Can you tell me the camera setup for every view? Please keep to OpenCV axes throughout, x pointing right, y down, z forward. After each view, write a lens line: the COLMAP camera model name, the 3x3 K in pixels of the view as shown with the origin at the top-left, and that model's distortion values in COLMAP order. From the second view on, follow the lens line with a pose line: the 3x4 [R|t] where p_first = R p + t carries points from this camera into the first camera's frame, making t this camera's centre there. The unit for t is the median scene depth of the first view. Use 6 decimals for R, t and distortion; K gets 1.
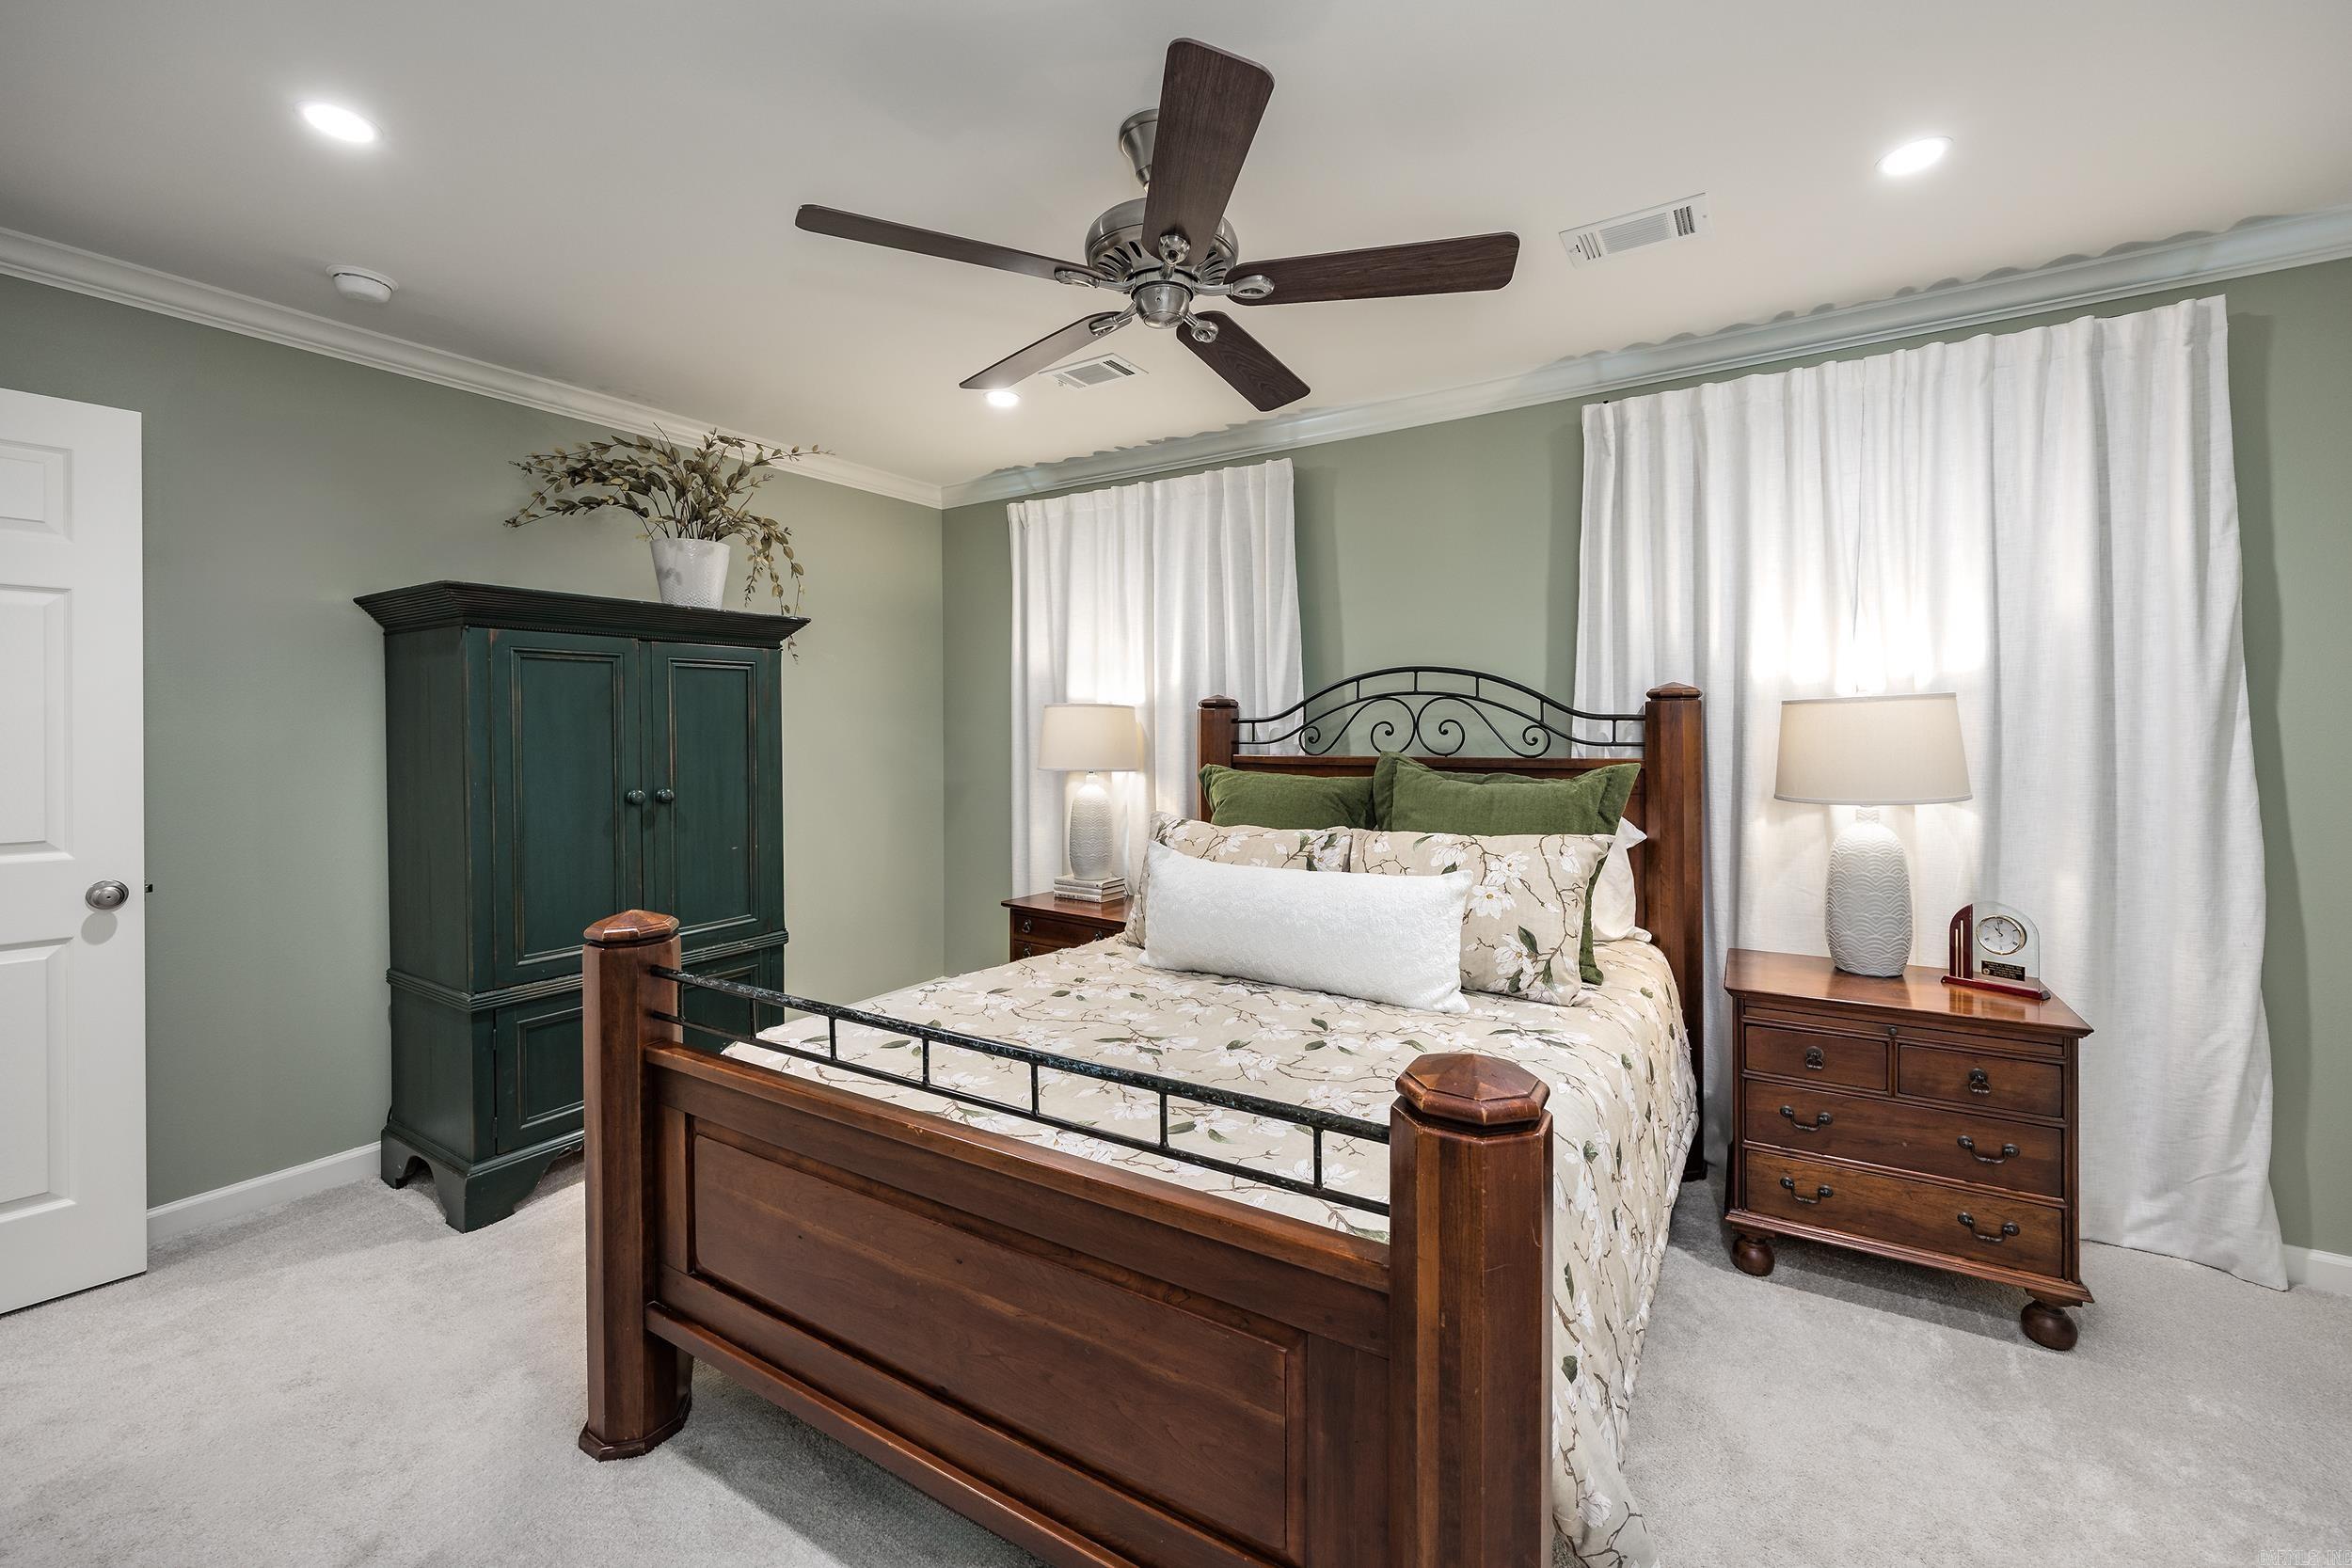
lens RADIAL K [[939.4, 0, 1180.8], [0, 939.4, 737.2], [0, 0, 1]] dist [-0.002578, 0.000043]
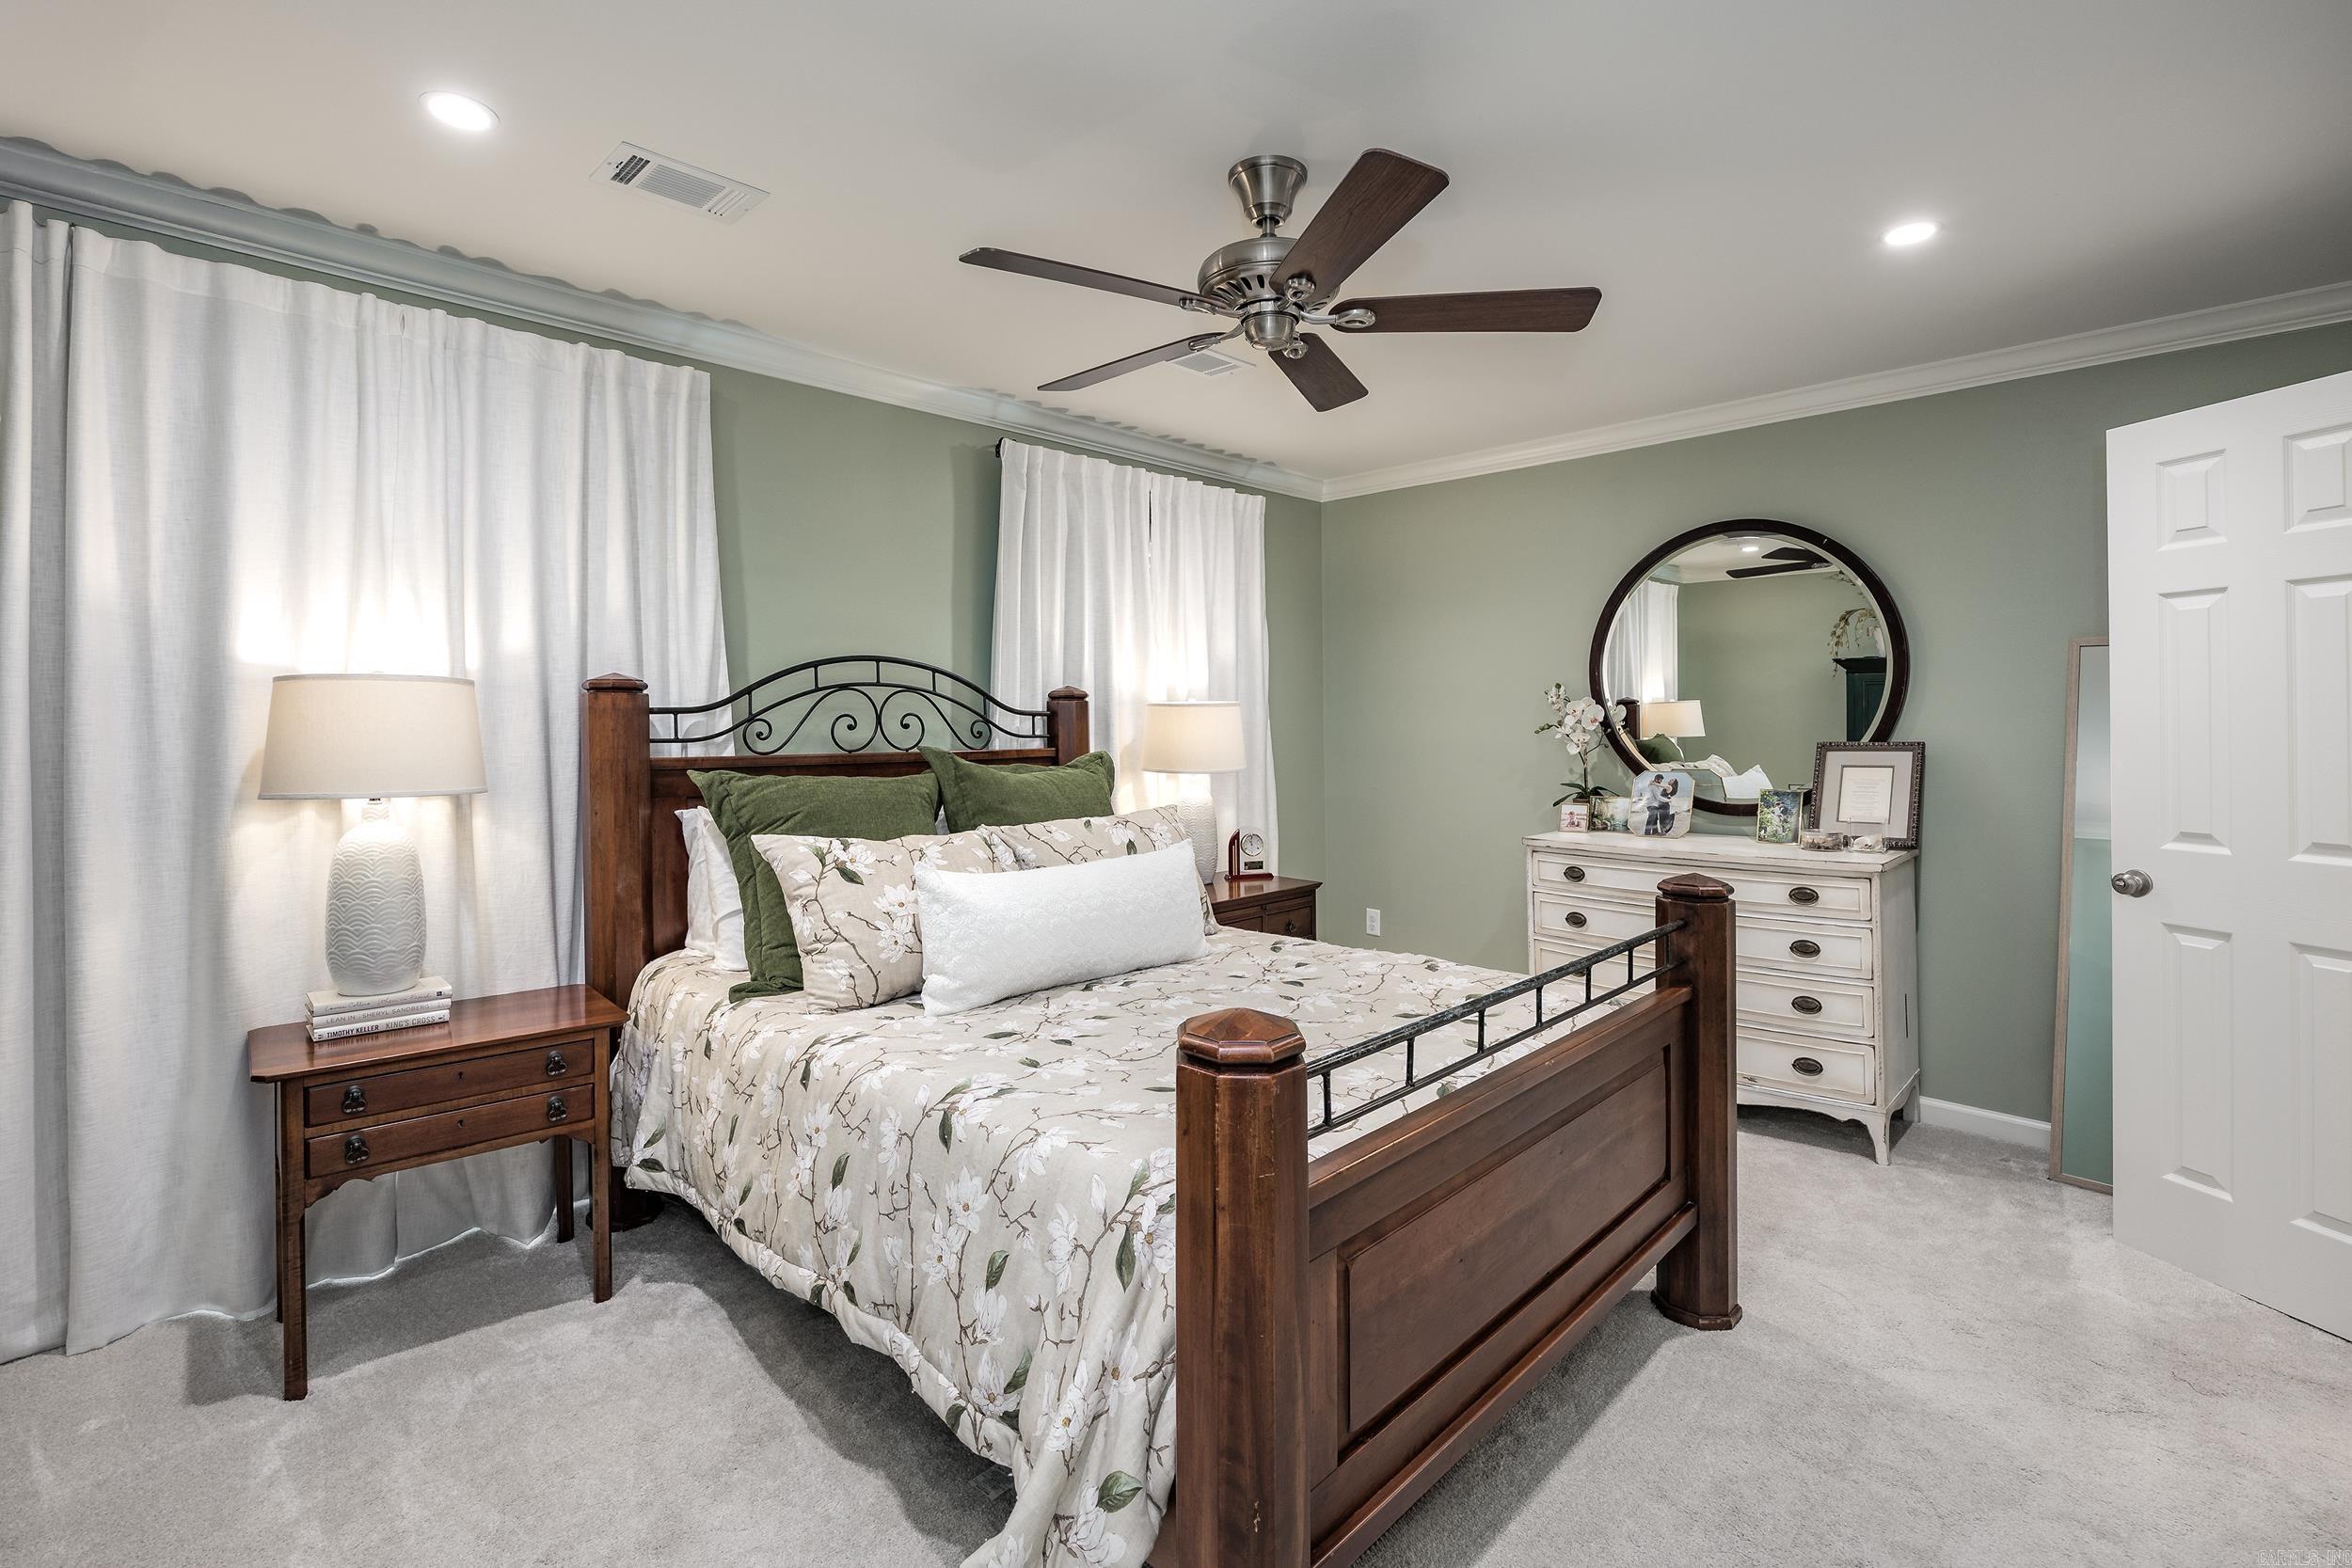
lens RADIAL K [[1050.3, 0, 1142.9], [0, 1050.3, 718.5], [0, 0, 1]] dist [-0.000864, 0.000014]
pose [[0.258172, 0.003699, 0.966092, -0.699854], [-0.001011, 0.999993, -0.003558, -0.009418], [-0.966098, -0.000058, 0.258174, 0.474148]]
